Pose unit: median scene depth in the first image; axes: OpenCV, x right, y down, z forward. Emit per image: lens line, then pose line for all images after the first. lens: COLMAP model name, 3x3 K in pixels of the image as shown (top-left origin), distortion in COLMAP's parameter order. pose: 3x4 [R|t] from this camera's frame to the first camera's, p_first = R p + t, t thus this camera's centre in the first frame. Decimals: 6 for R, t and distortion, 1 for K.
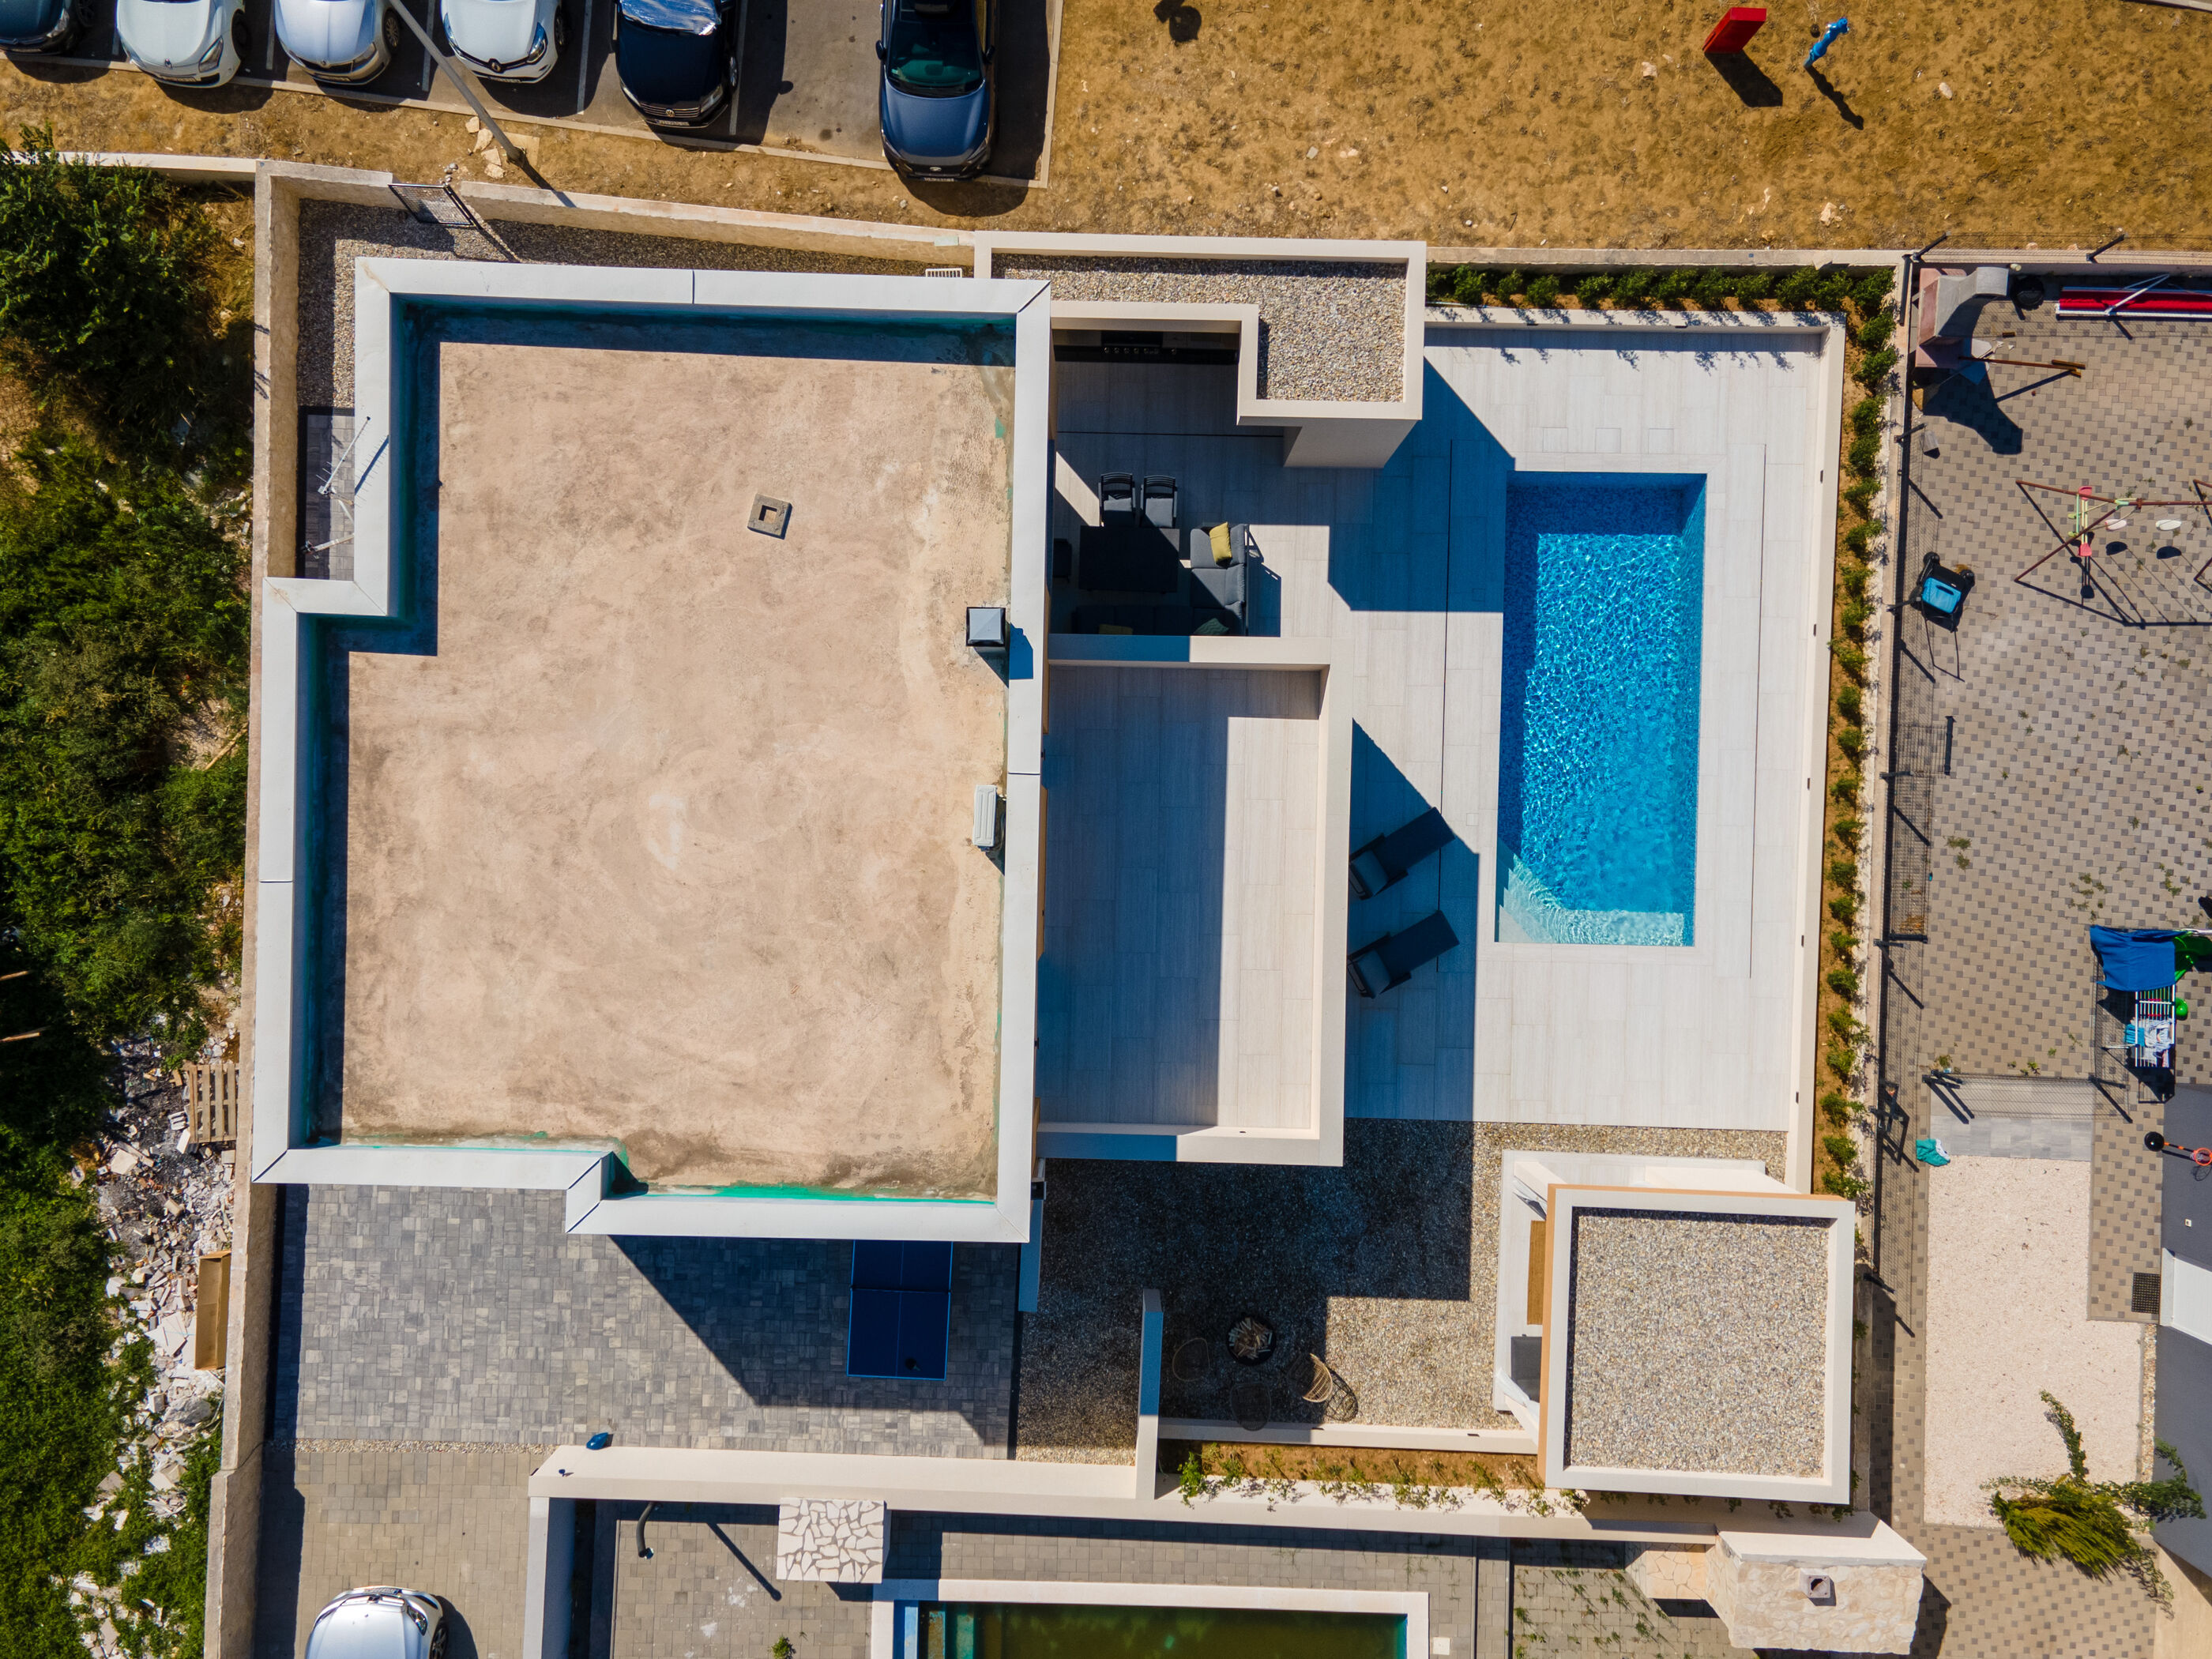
lens RADIAL K [[1711.6, 0, 1108.9], [0, 1711.6, 845.1], [0, 0, 1]] dist [0.052463, 0.001321]
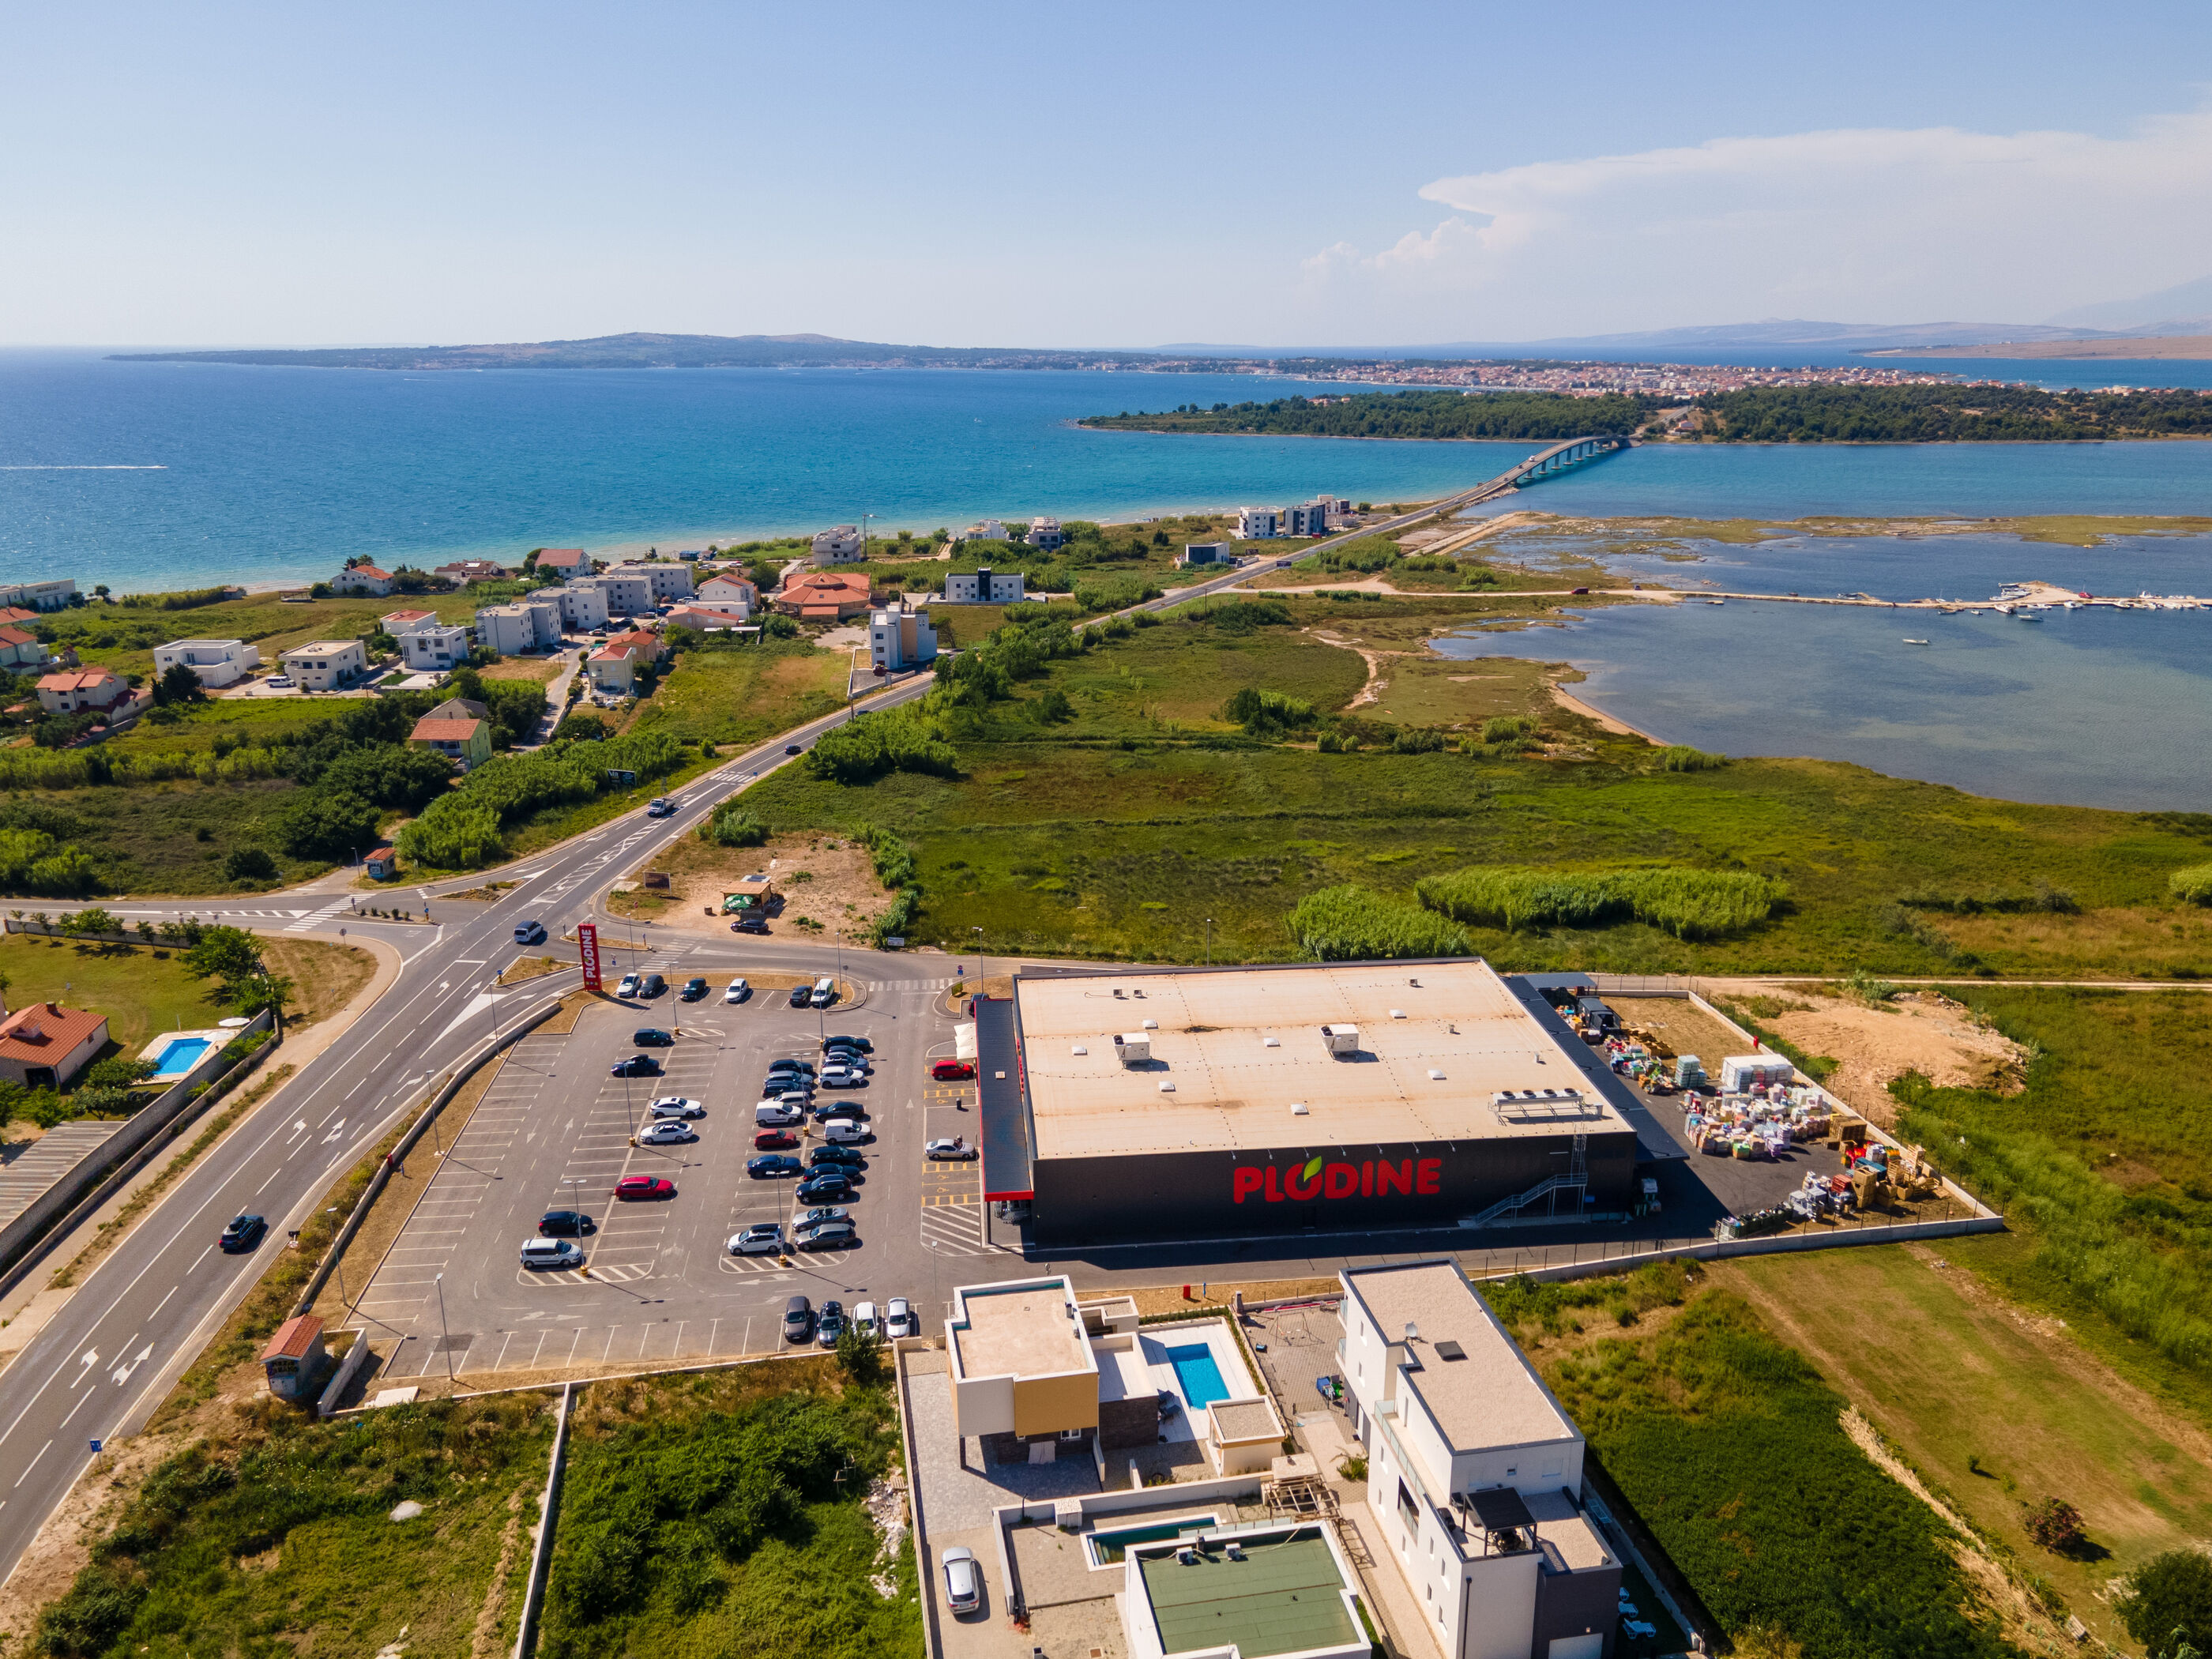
lens RADIAL K [[1711.6, 0, 1108.9], [0, 1711.6, 845.1], [0, 0, 1]] dist [0.052463, 0.001321]
pose [[0.976513, -0.064635, 0.205534, -0.758691], [0.215388, 0.268776, -0.938812, 3.619031], [0.005438, 0.961032, 0.276385, -1.533785]]
